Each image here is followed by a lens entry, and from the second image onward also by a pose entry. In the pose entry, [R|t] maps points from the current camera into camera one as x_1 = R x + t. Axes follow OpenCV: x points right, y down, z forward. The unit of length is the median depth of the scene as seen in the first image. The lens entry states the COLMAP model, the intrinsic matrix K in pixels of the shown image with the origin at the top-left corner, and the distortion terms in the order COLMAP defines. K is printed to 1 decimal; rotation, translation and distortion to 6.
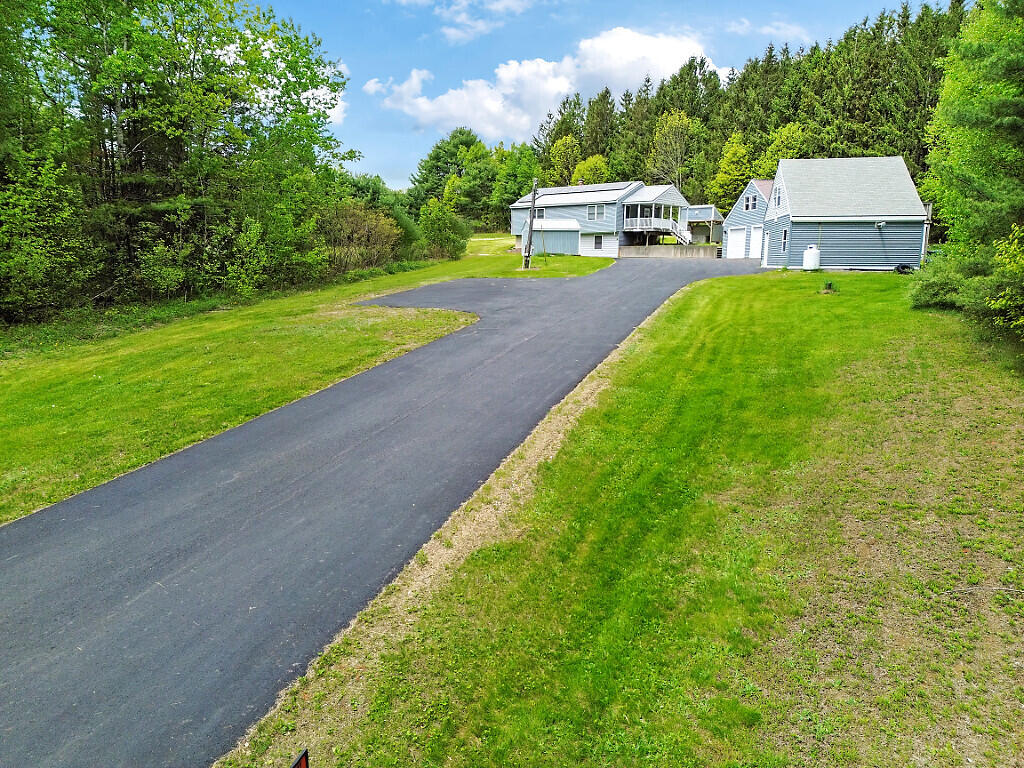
lens RADIAL K [[719.6, 0, 513.7], [0, 719.6, 378.3], [0, 0, 1]] dist [0.063299, -0.037269]
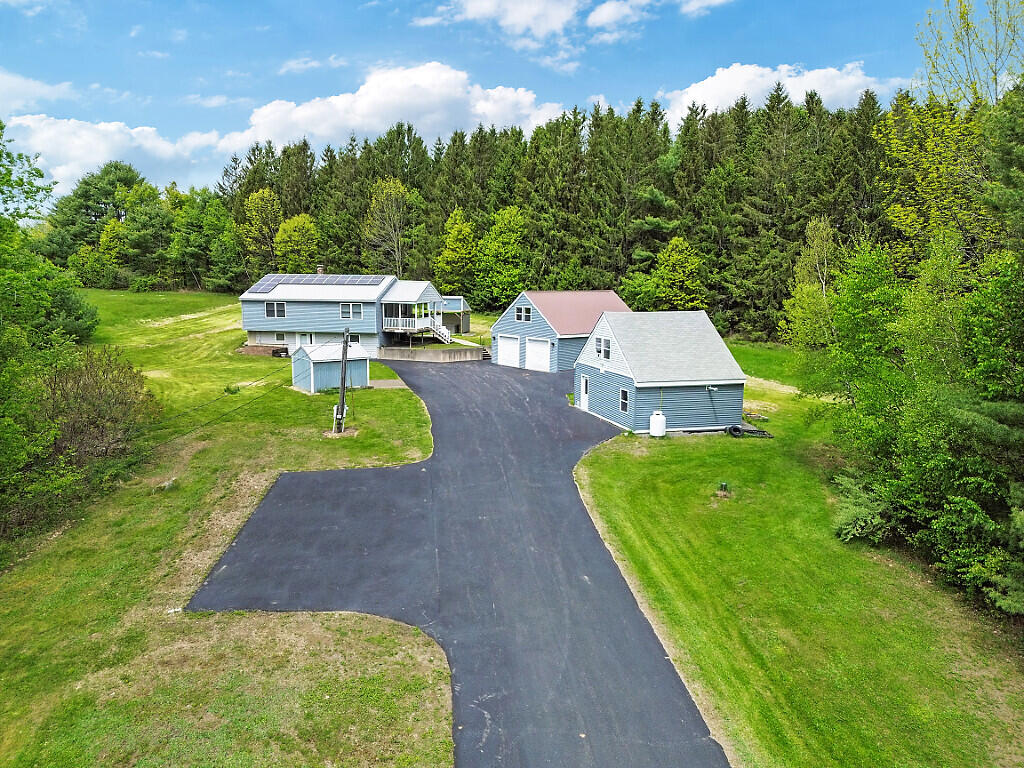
lens RADIAL K [[718.0, 0, 512.0], [0, 718.0, 384.0], [0, 0, 1]] dist [0.080078, -0.078310]
pose [[0.897039, -0.062294, 0.437538, -0.081511], [0.069236, 0.997600, 0.000084, -0.097527], [-0.436494, 0.030219, 0.899200, 0.084732]]
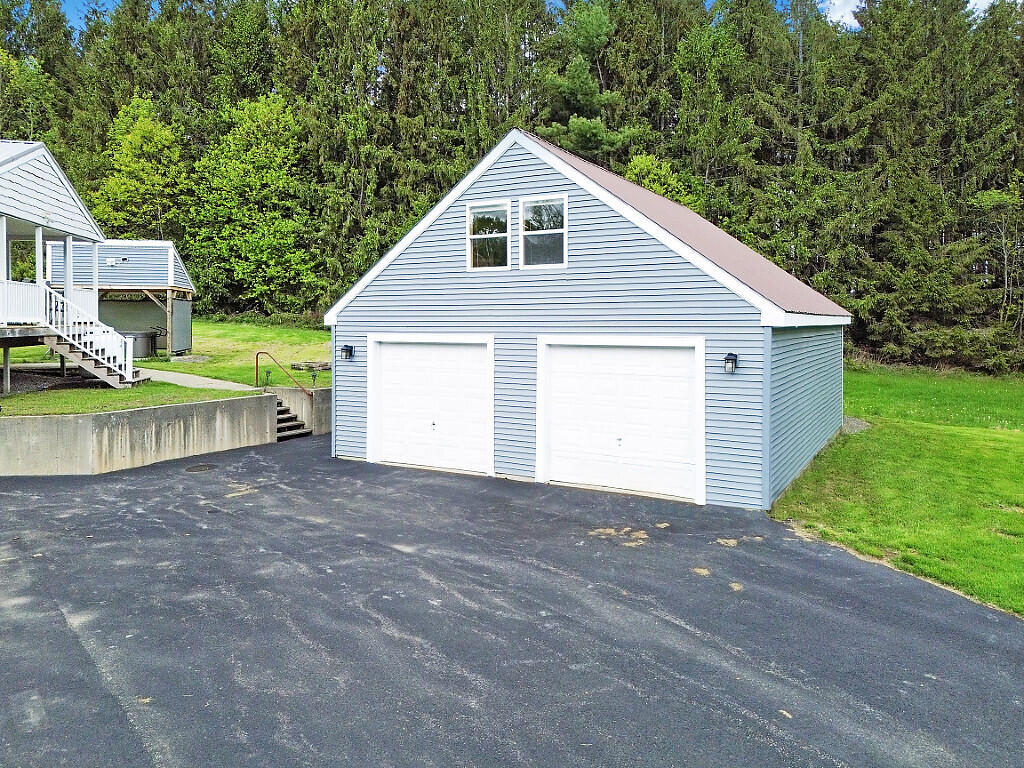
lens RADIAL K [[737.7, 0, 512.5], [0, 737.7, 335.4], [0, 0, 1]] dist [0.079624, -0.074198]
pose [[0.653078, -0.020487, 0.757013, 0.102652], [0.124136, 0.989008, -0.080328, -0.128026], [-0.747047, 0.146433, 0.648443, 0.569899]]
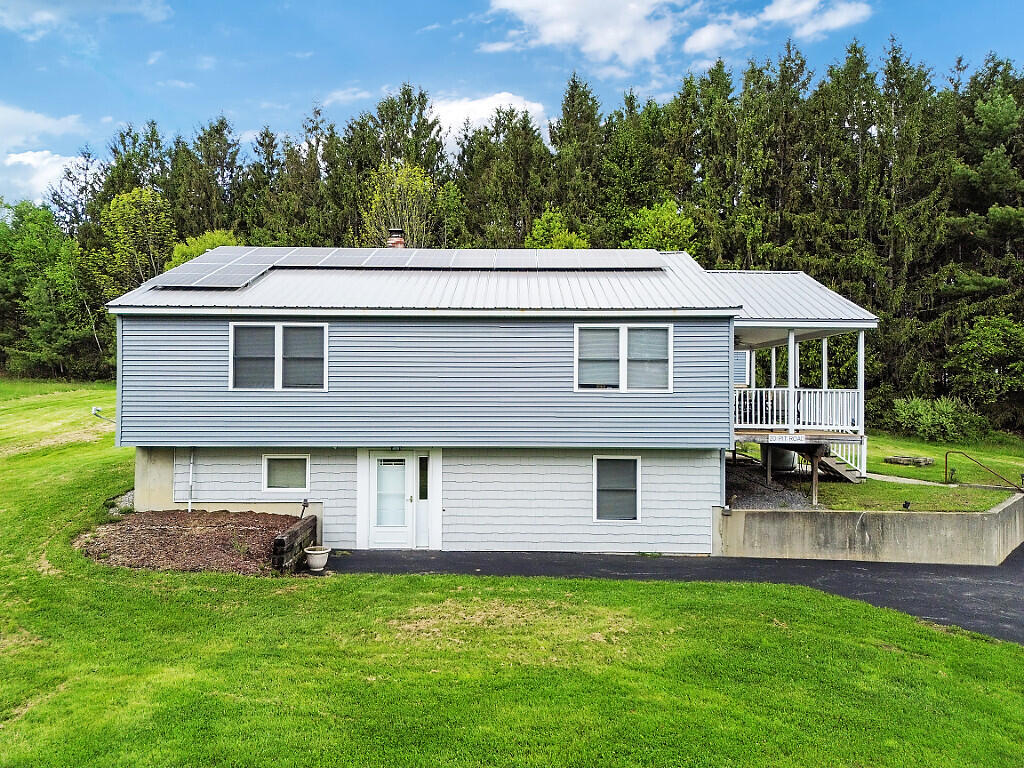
lens RADIAL K [[718.0, 0, 512.0], [0, 718.0, 384.0], [0, 0, 1]] dist [0.080078, -0.078310]
pose [[0.798619, 0.009266, 0.601766, -0.030788], [0.094803, 0.985462, -0.140989, -0.151220], [-0.594324, 0.169646, 0.786130, 0.663104]]
